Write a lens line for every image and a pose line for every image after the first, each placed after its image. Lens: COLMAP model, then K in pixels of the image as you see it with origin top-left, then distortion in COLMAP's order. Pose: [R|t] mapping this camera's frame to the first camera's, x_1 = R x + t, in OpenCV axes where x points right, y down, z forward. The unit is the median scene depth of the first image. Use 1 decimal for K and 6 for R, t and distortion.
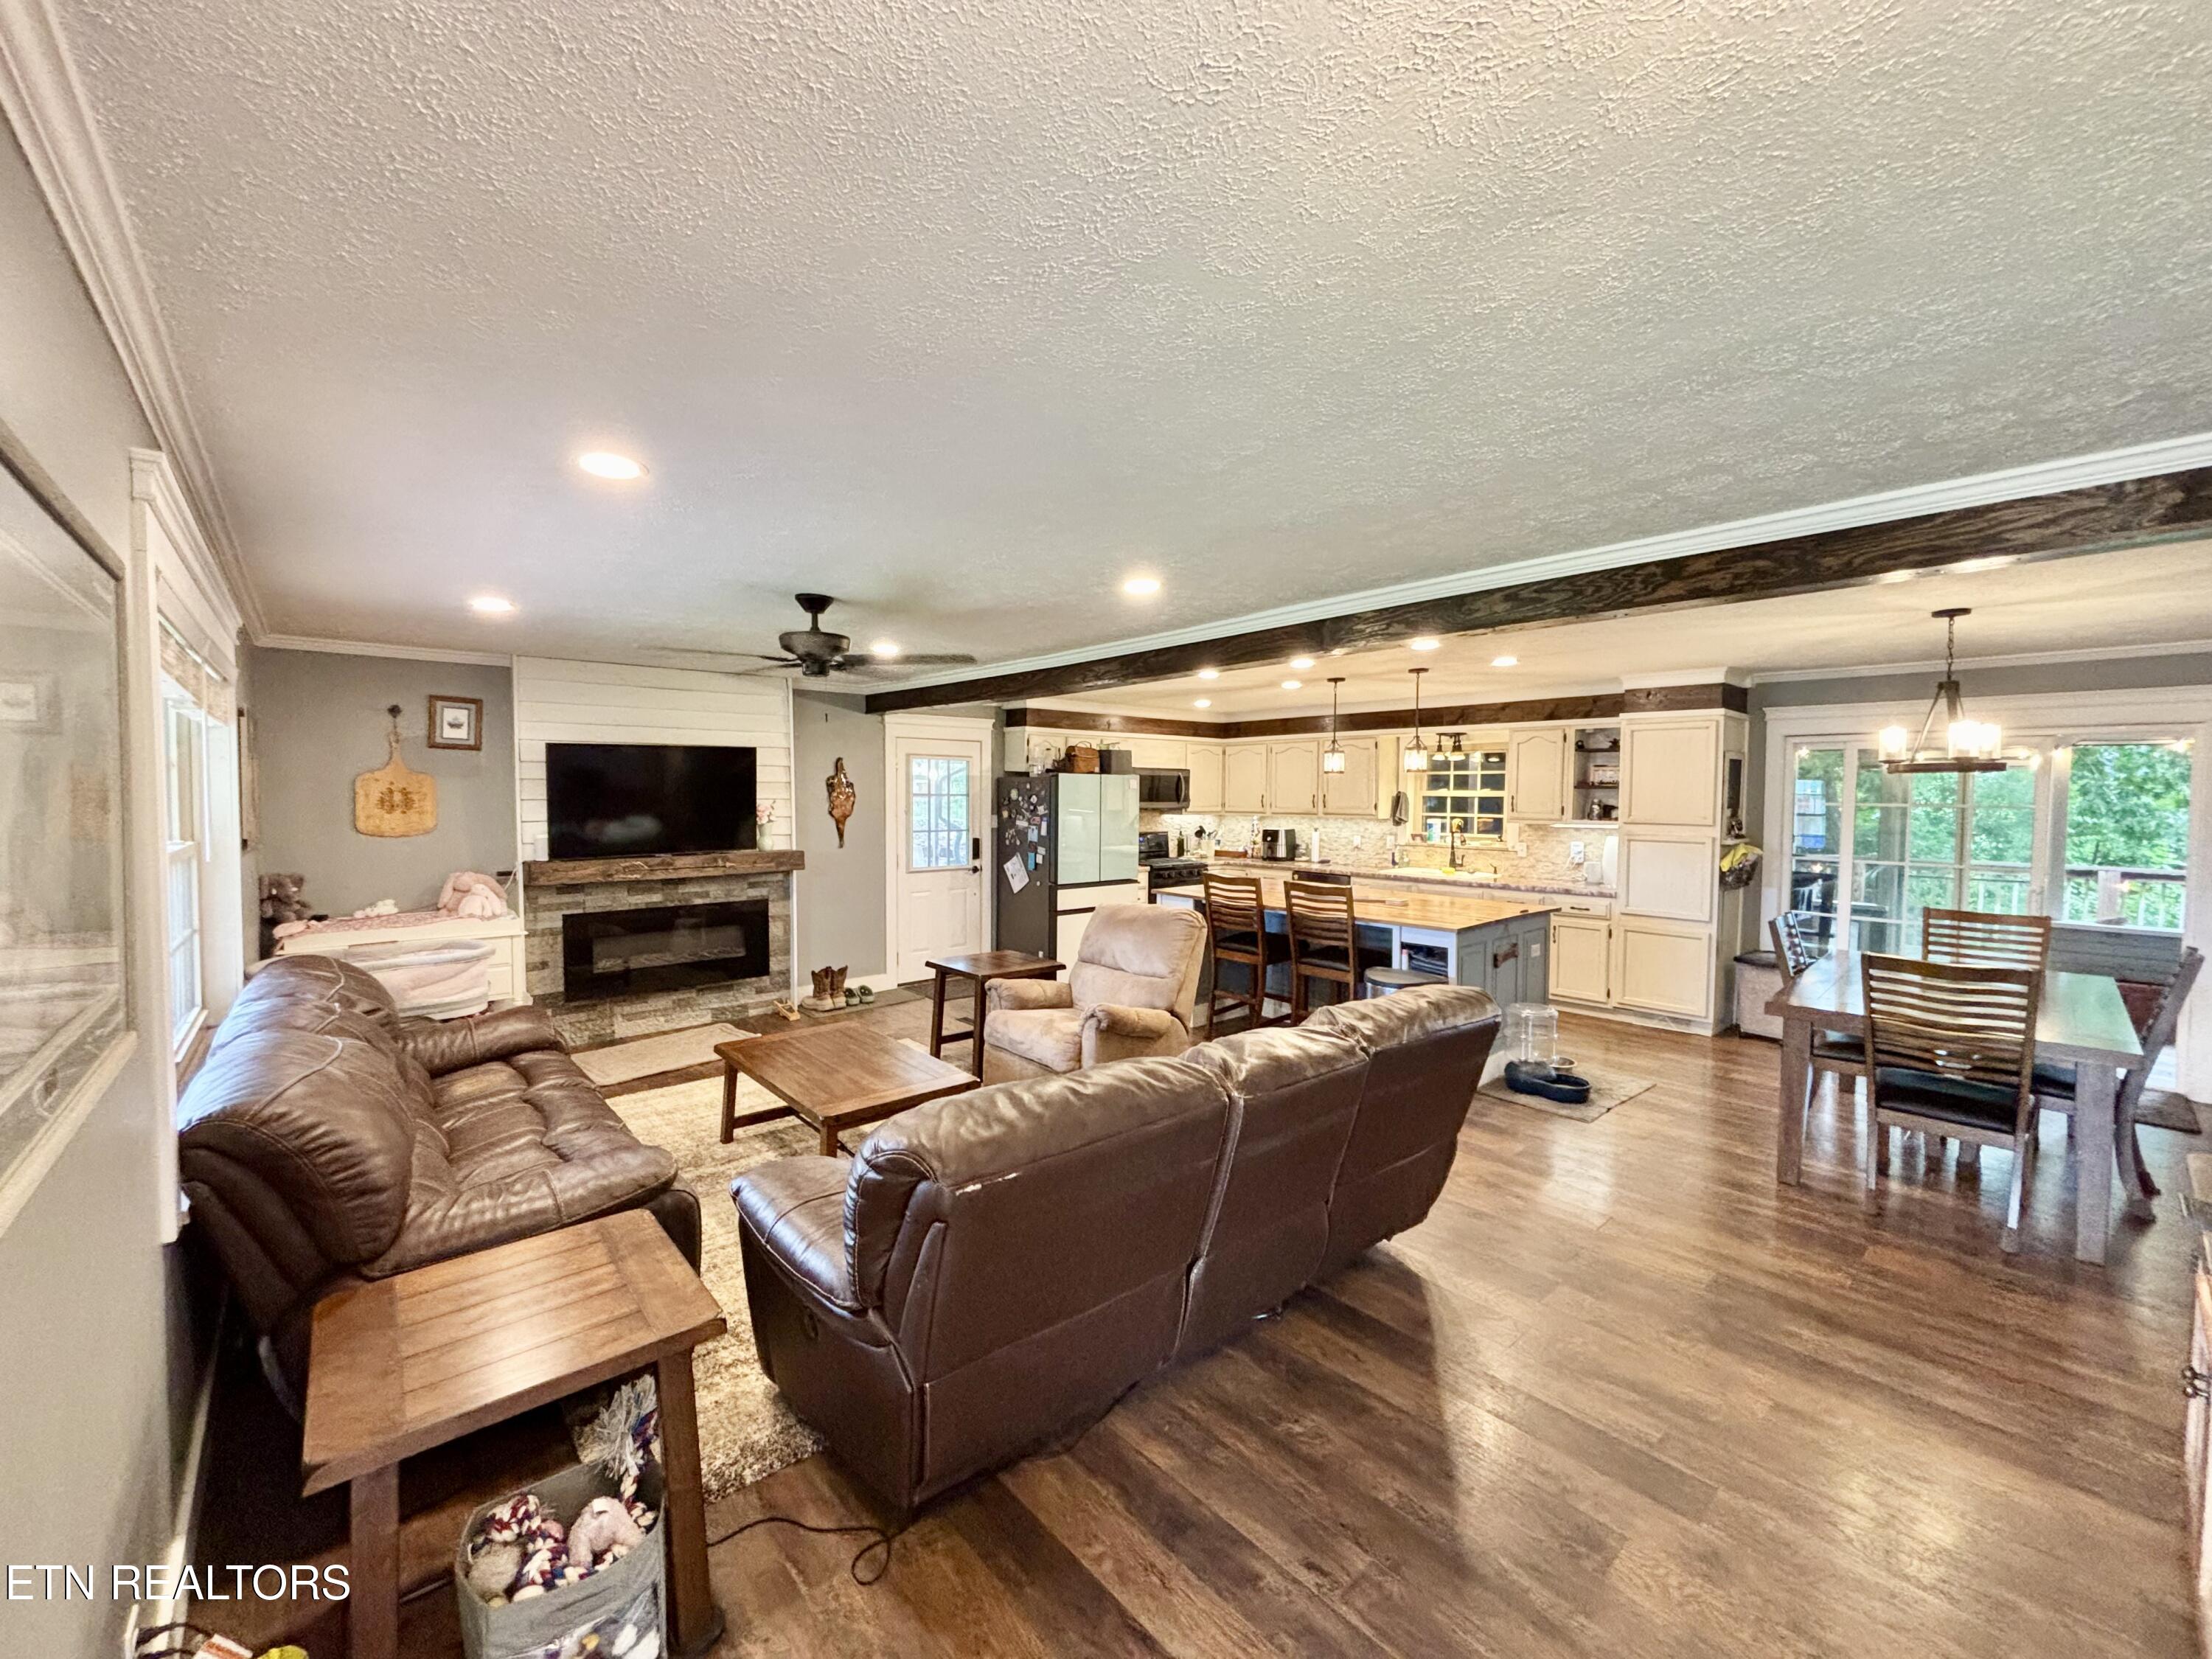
lens RADIAL K [[886.5, 0, 1099.6], [0, 886.5, 831.1], [0, 0, 1]] dist [0.008932, -0.000251]
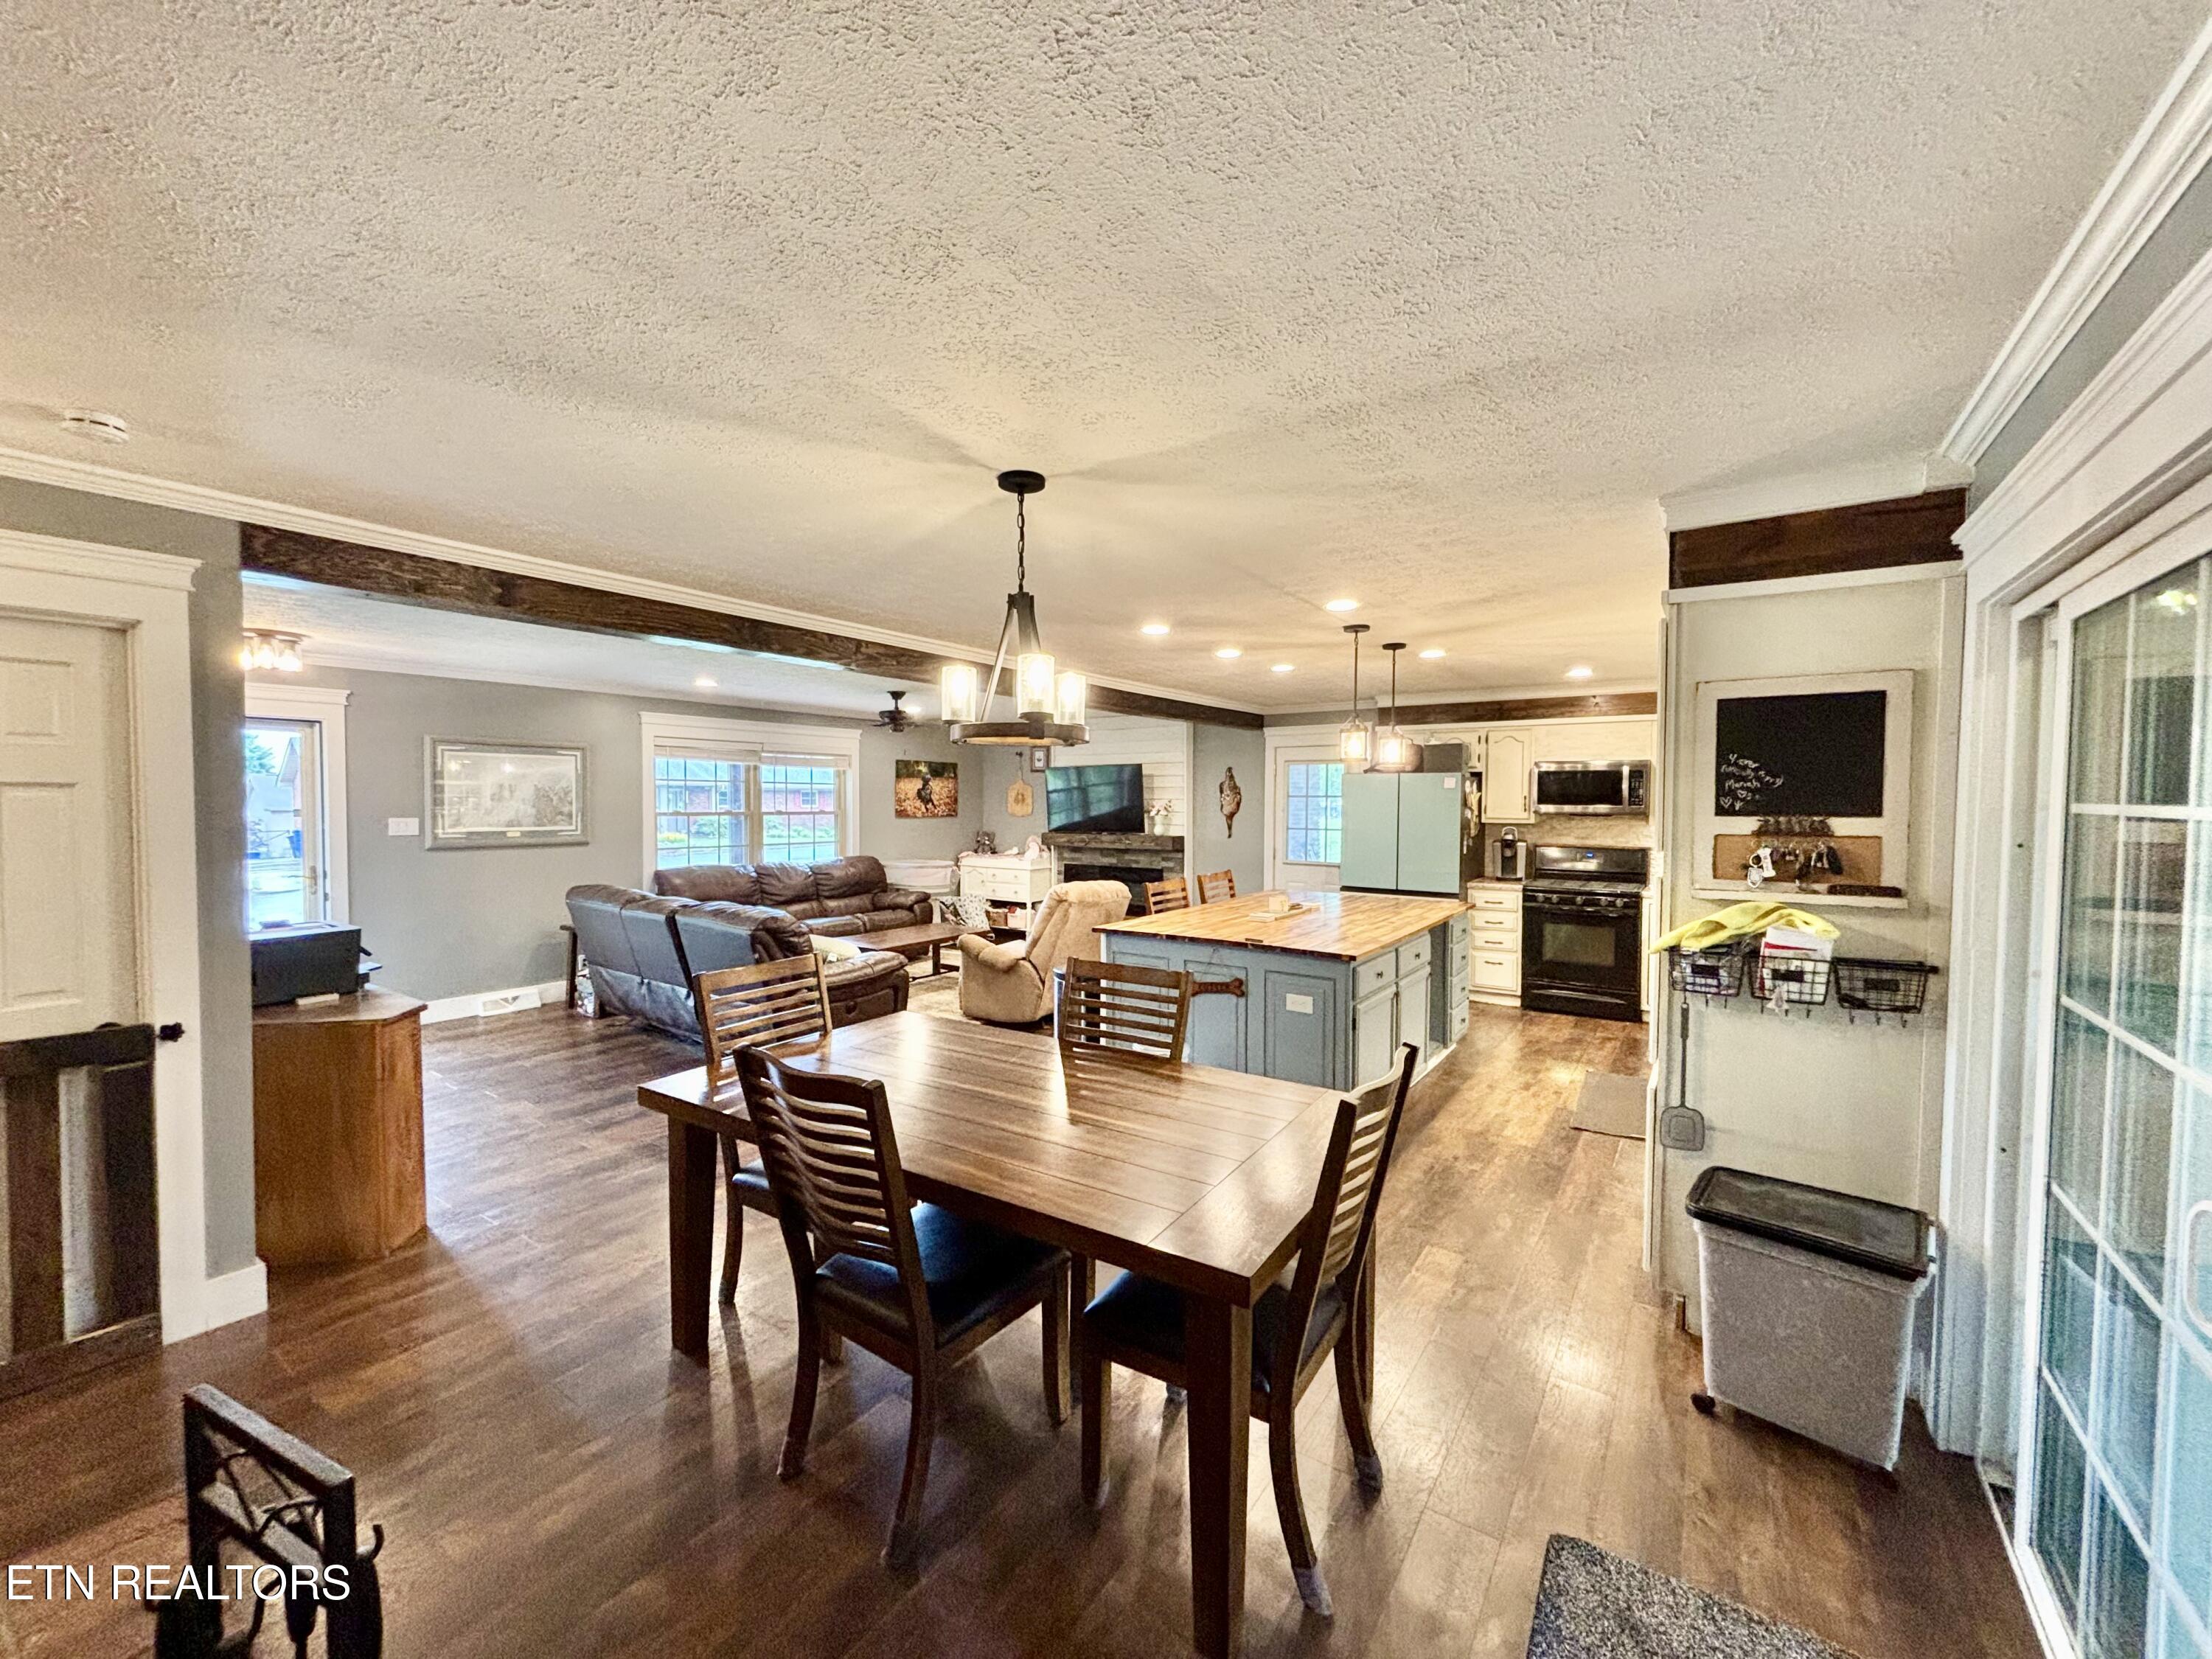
lens RADIAL K [[886.5, 0, 1099.6], [0, 886.5, 831.1], [0, 0, 1]] dist [0.008932, -0.000251]
pose [[0.241284, 0.029865, -0.969995, 0.842563], [-0.049614, 0.998599, 0.018404, -0.004556], [0.969185, 0.043685, 0.242428, 0.480043]]
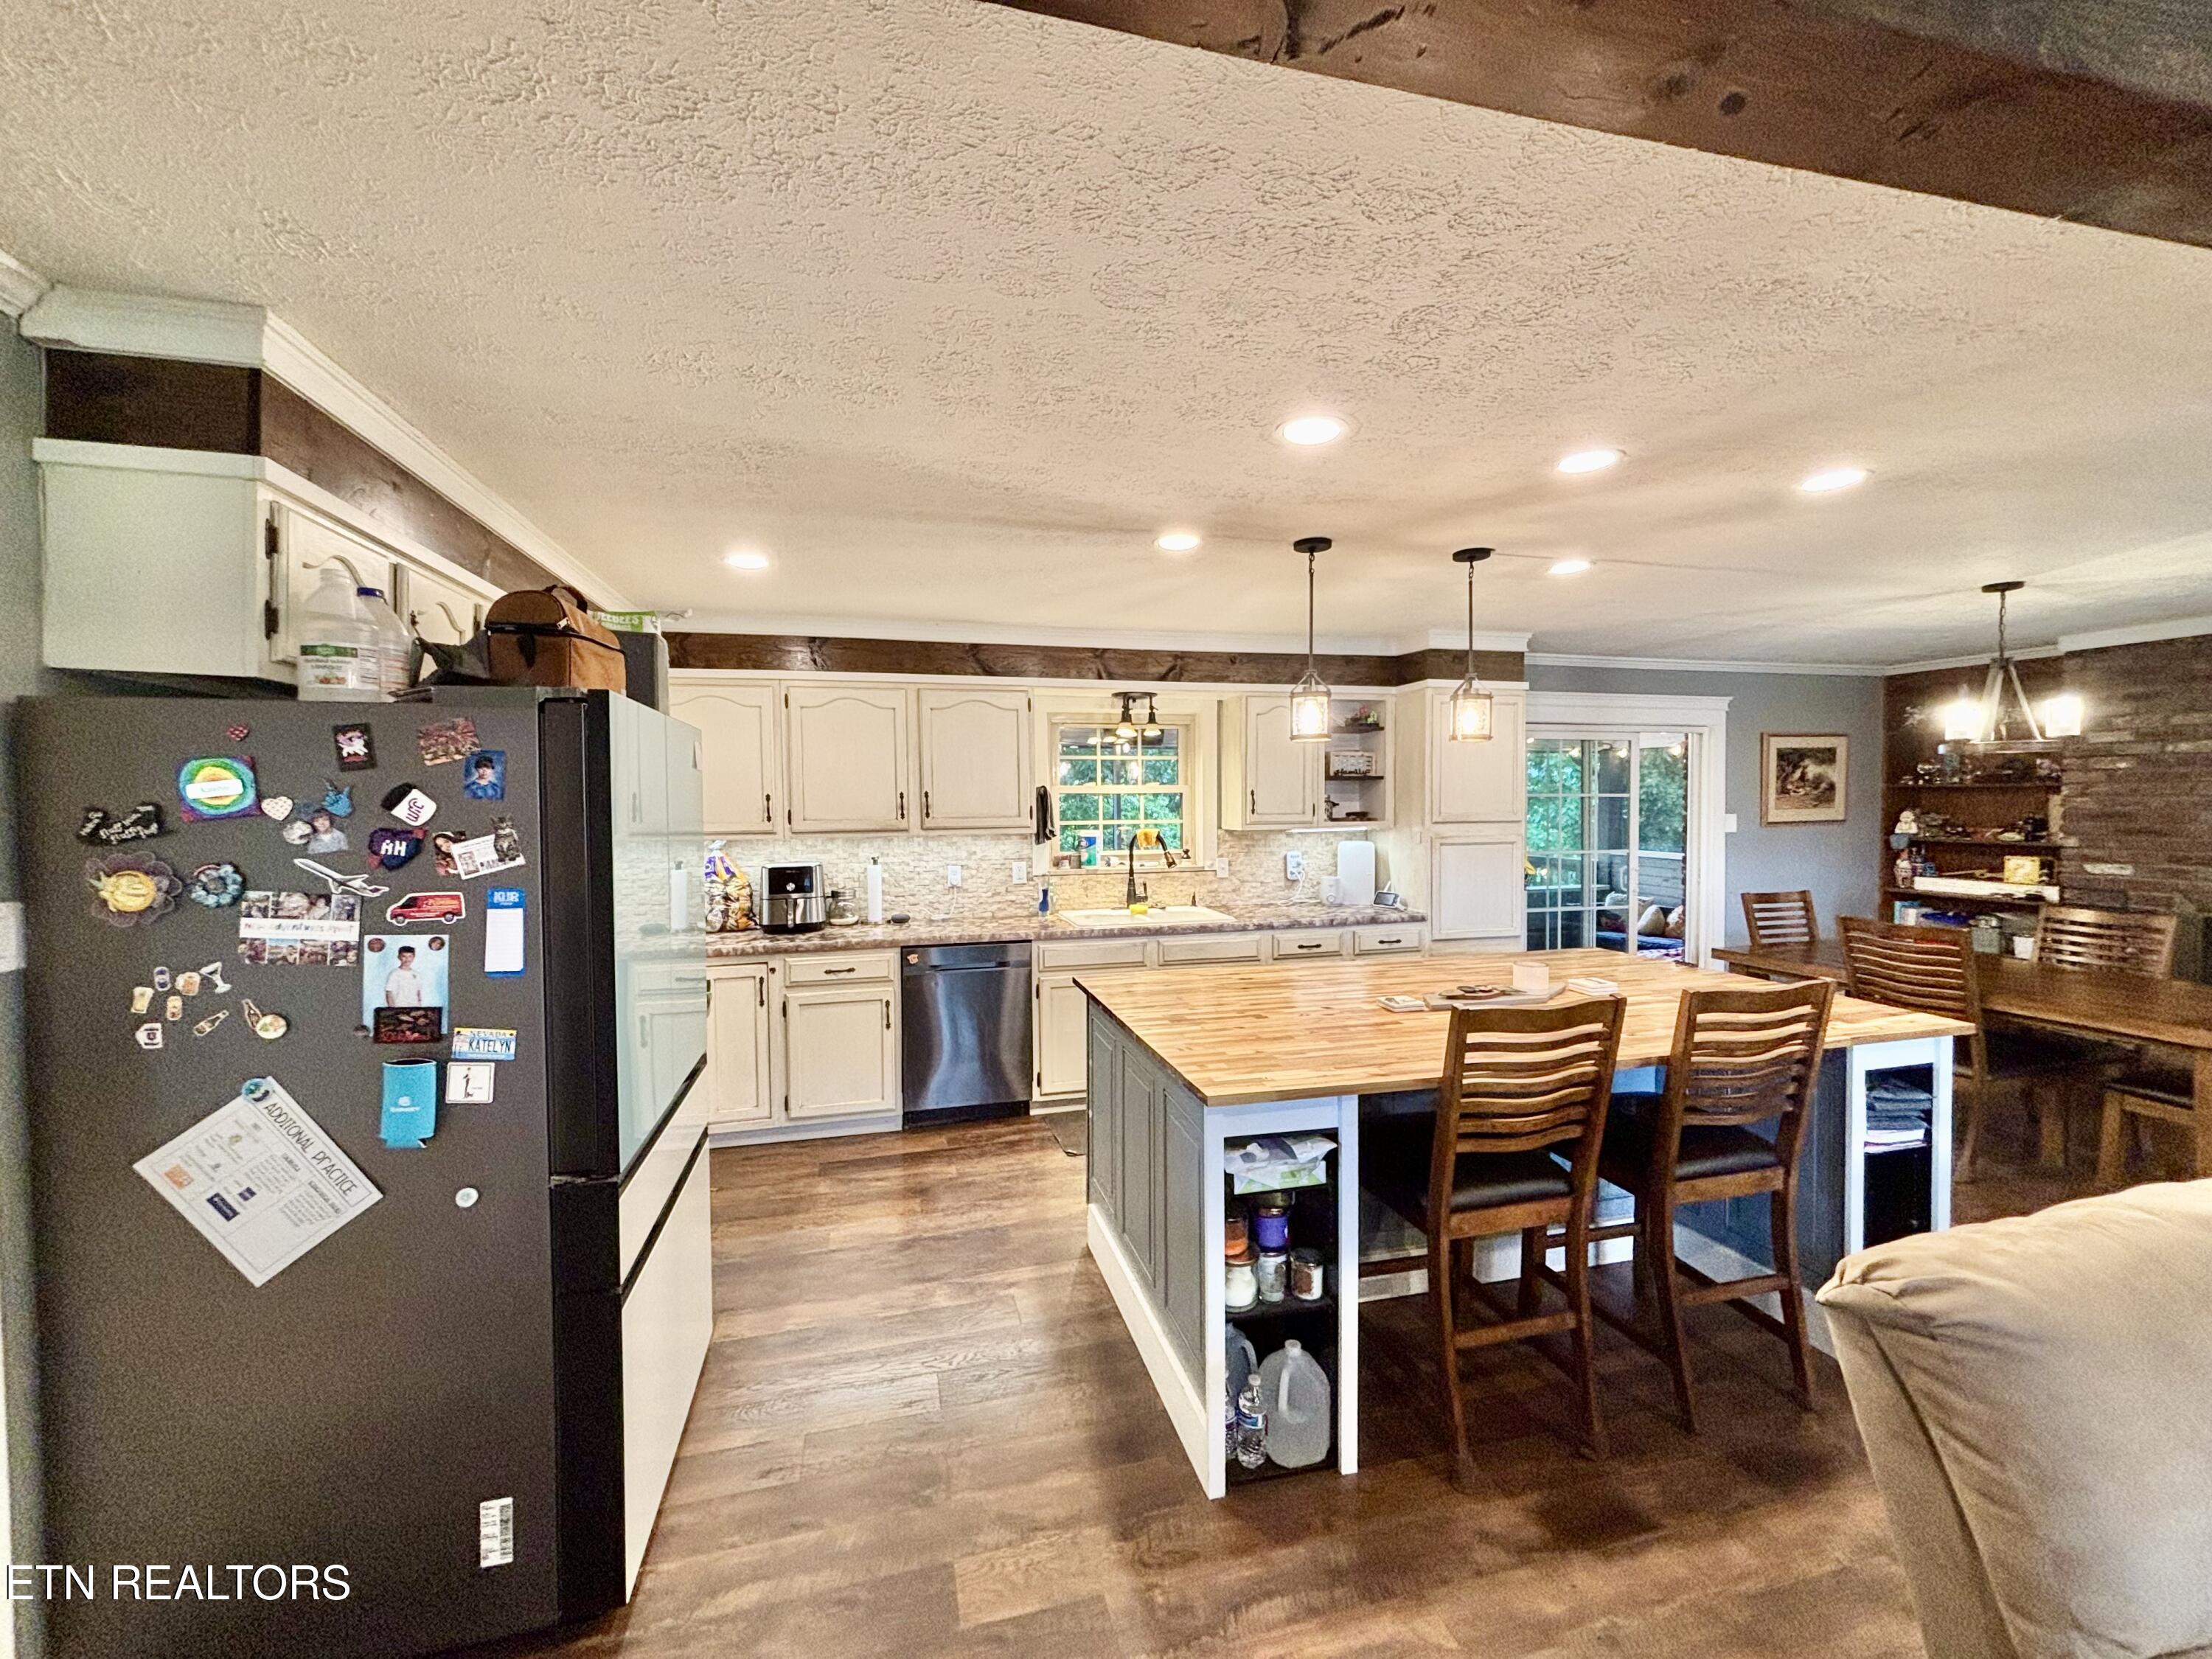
lens RADIAL K [[886.5, 0, 1099.6], [0, 886.5, 831.1], [0, 0, 1]] dist [0.008932, -0.000251]
pose [[0.453965, -0.040294, 0.890108, -0.189950], [0.050627, 0.998530, 0.019382, -0.026611], [-0.889580, 0.036265, 0.455338, 0.765457]]
